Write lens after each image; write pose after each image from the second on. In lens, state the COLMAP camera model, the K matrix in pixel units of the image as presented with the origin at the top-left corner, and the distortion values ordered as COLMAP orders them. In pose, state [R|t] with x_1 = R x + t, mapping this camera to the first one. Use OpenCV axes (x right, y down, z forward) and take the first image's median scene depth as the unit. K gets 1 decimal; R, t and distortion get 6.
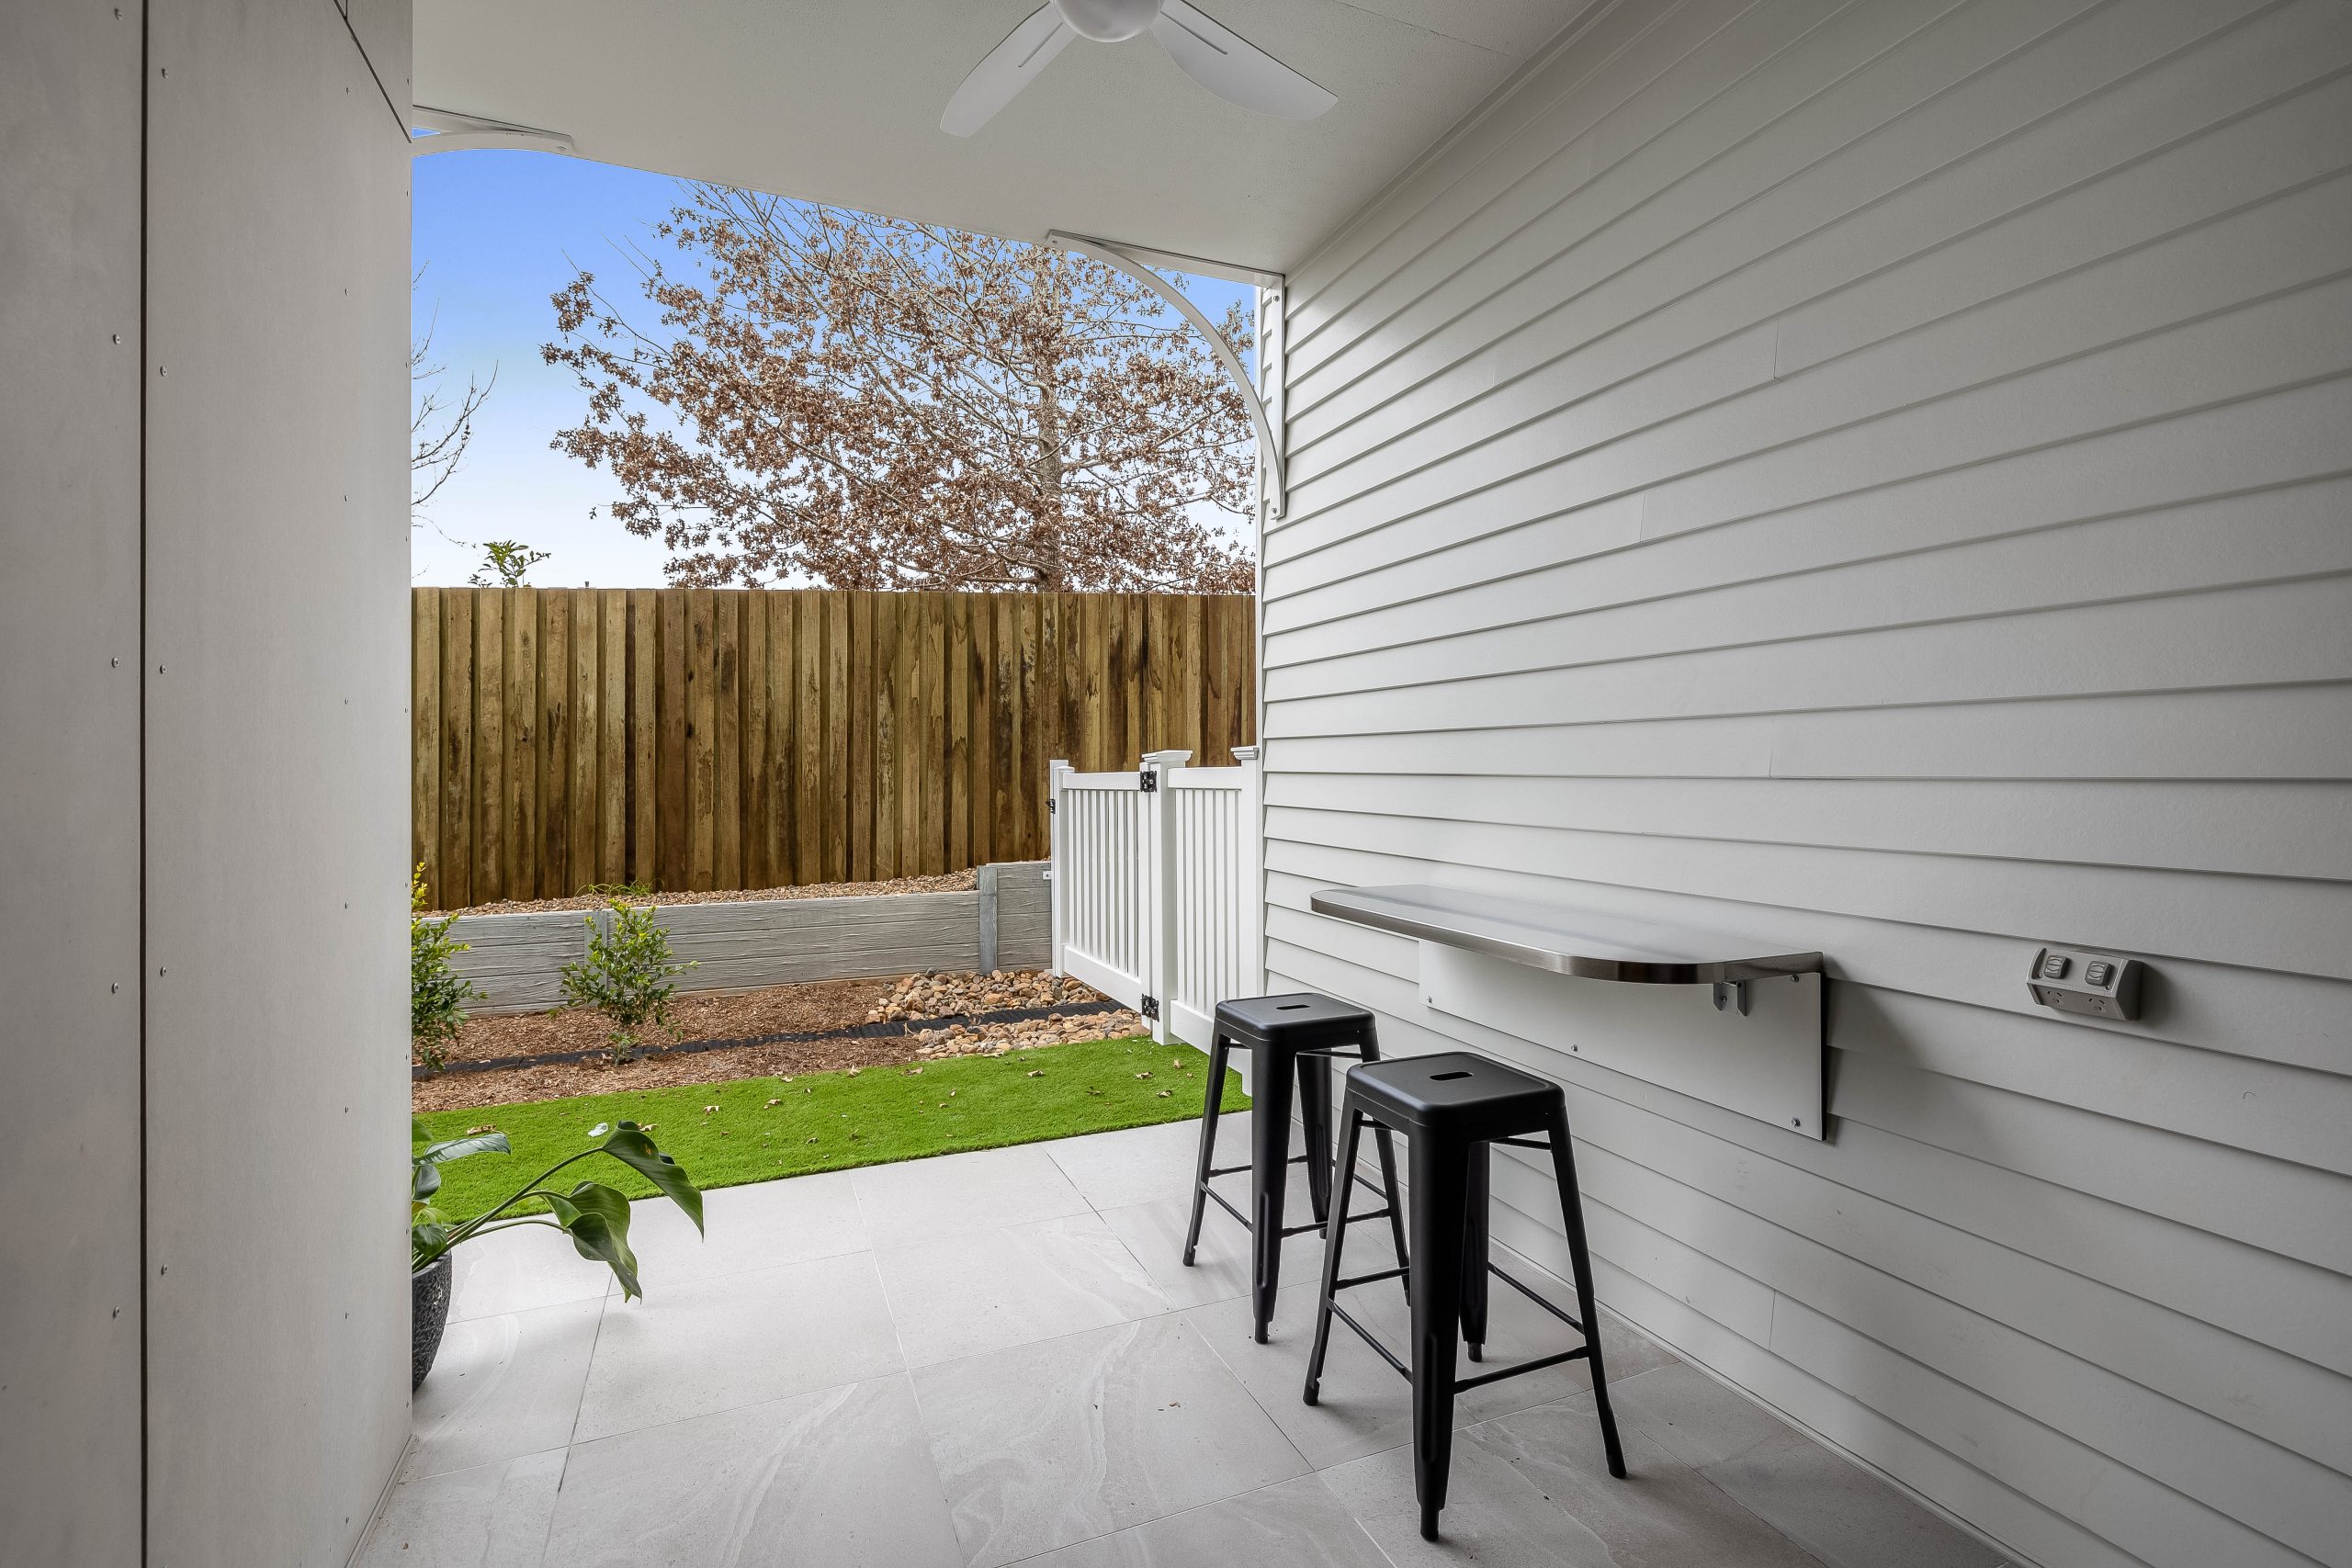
lens RADIAL K [[1017.5, 0, 1140.4], [0, 1017.5, 760.1], [0, 0, 1]] dist [-0.001439, -0.000062]
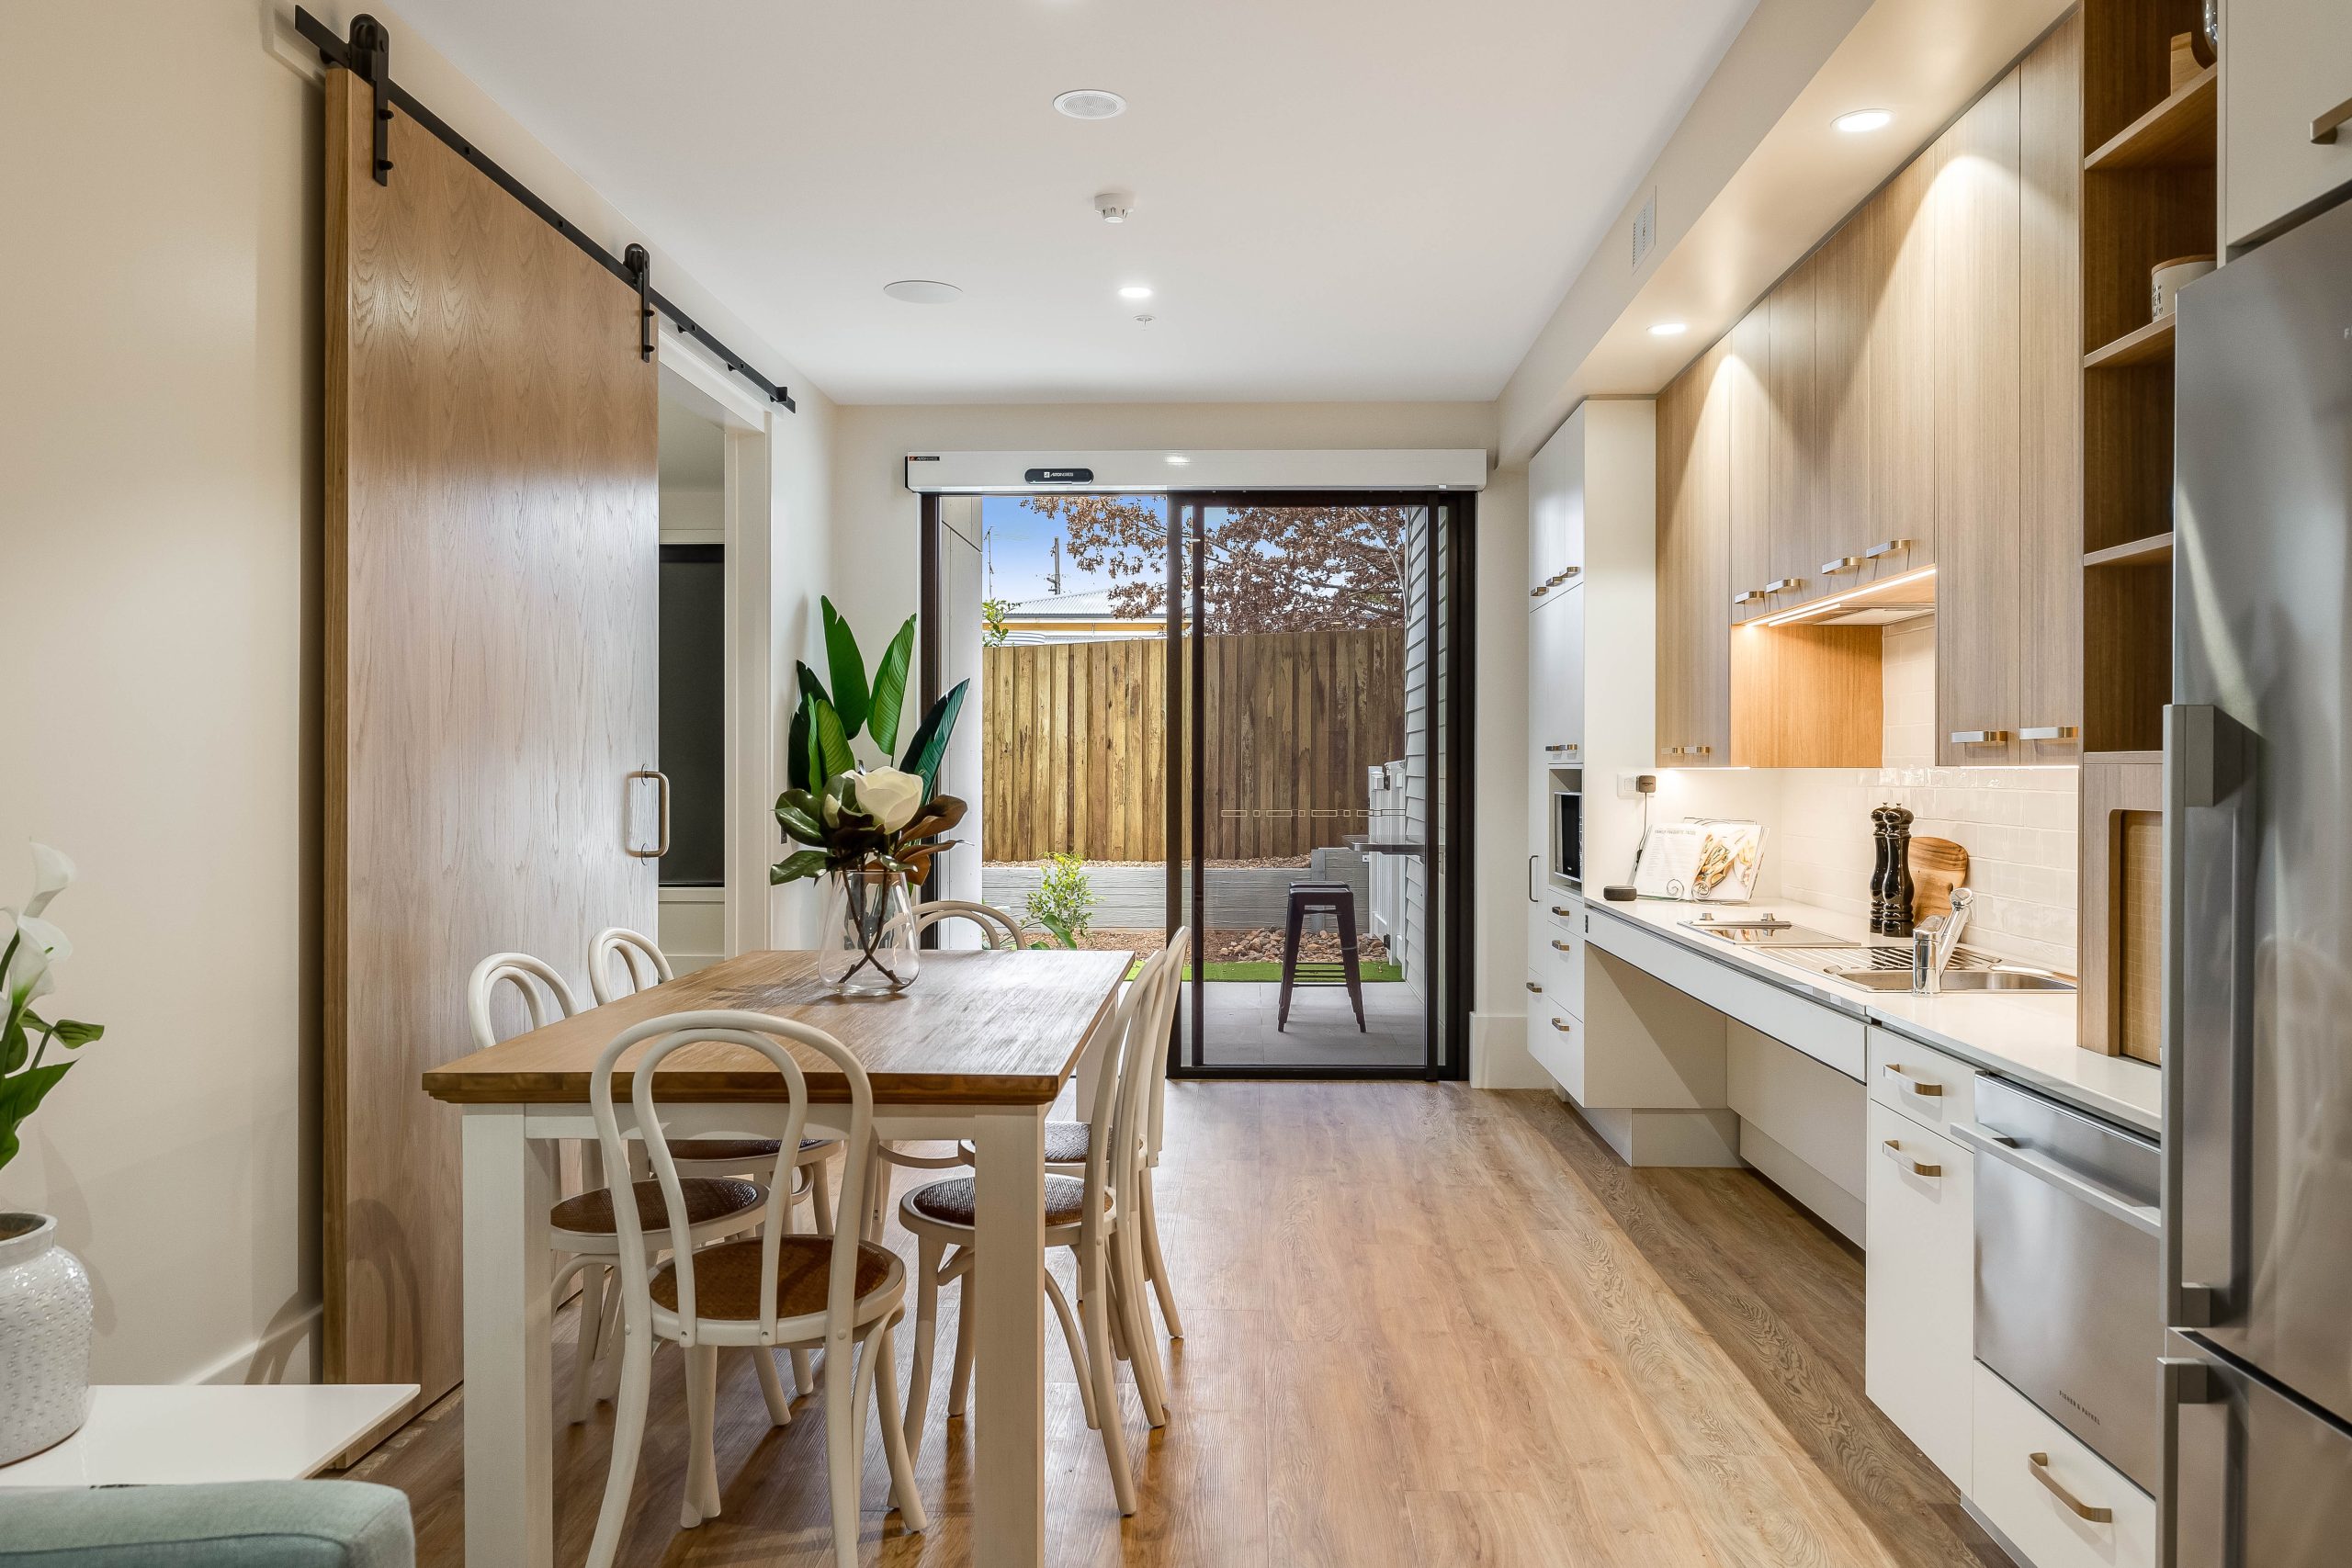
lens RADIAL K [[1628.8, 0, 1161.0], [0, 1628.8, 765.3], [0, 0, 1]] dist [0.006504, 0.005179]
pose [[0.905666, 0.004060, -0.423972, 0.531925], [-0.002931, 0.999990, 0.003315, -0.007575], [0.423982, -0.001759, 0.905669, -0.926456]]
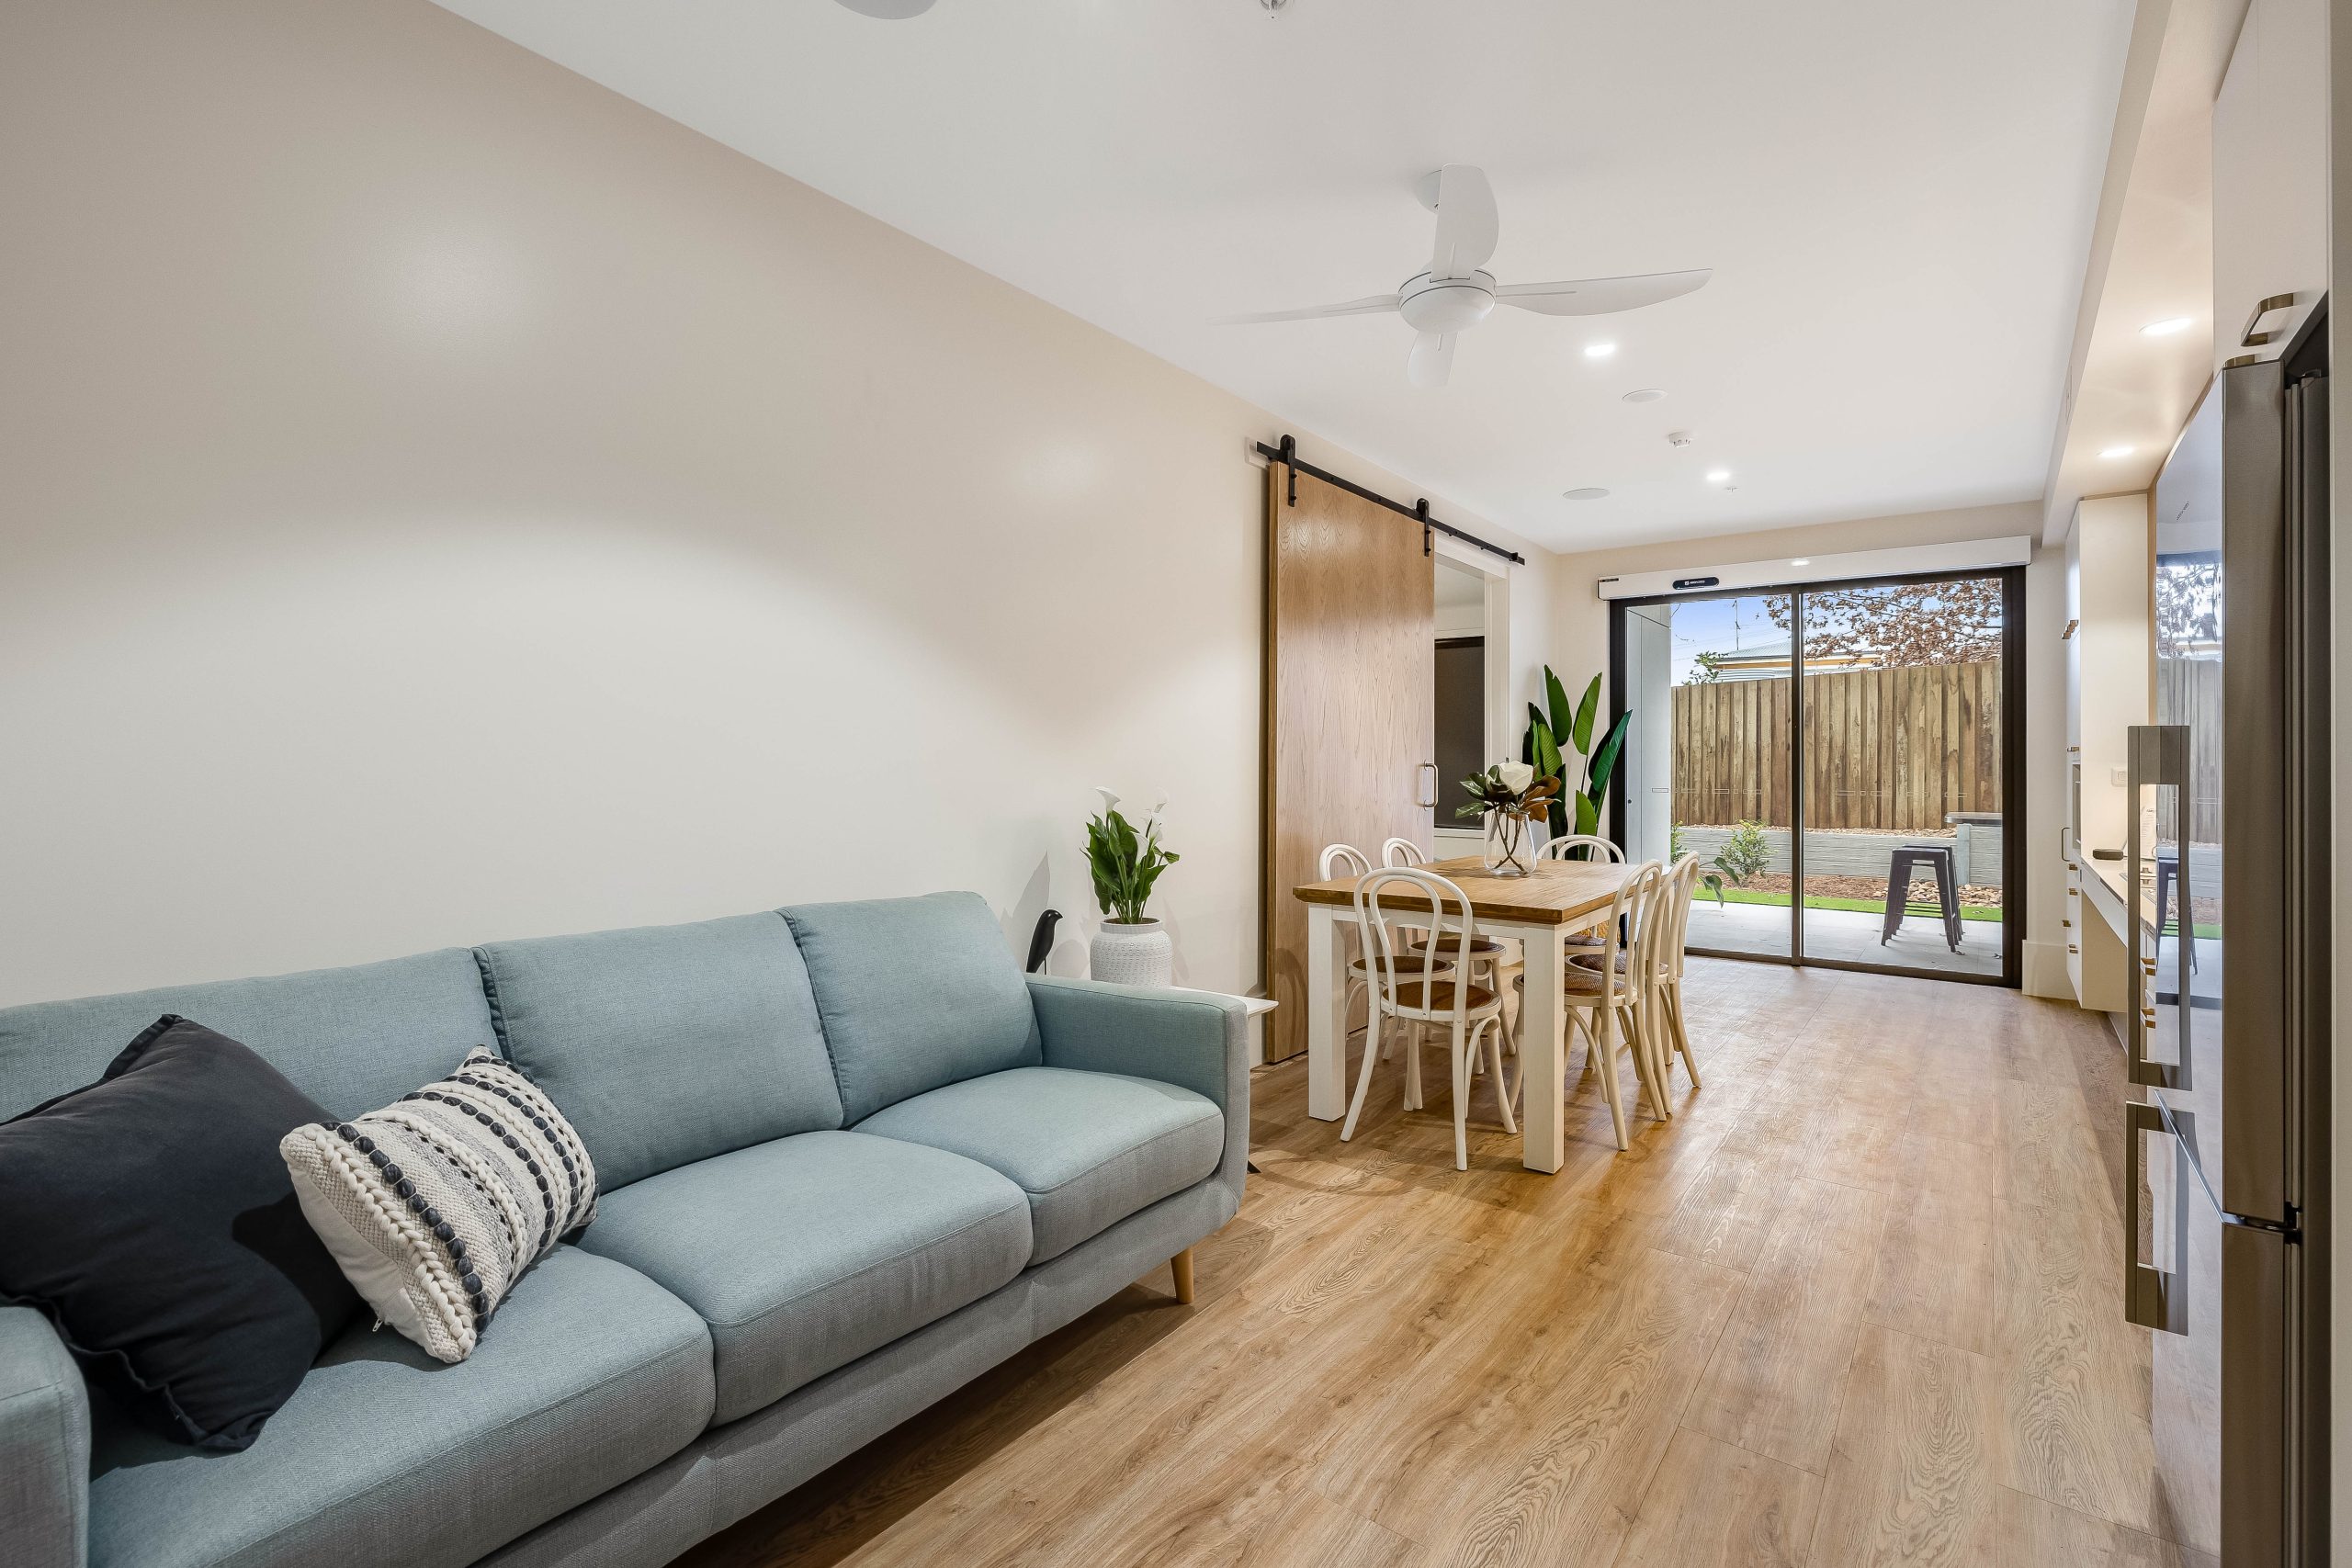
lens RADIAL K [[1017.5, 0, 1199.6], [0, 1017.5, 755.1], [0, 0, 1]] dist [-0.001439, -0.000062]
pose [[0.506282, 0.001455, -0.862367, 0.676857], [-0.003529, 0.999994, -0.000384, -0.008064], [0.862361, 0.003238, 0.506284, -0.987209]]
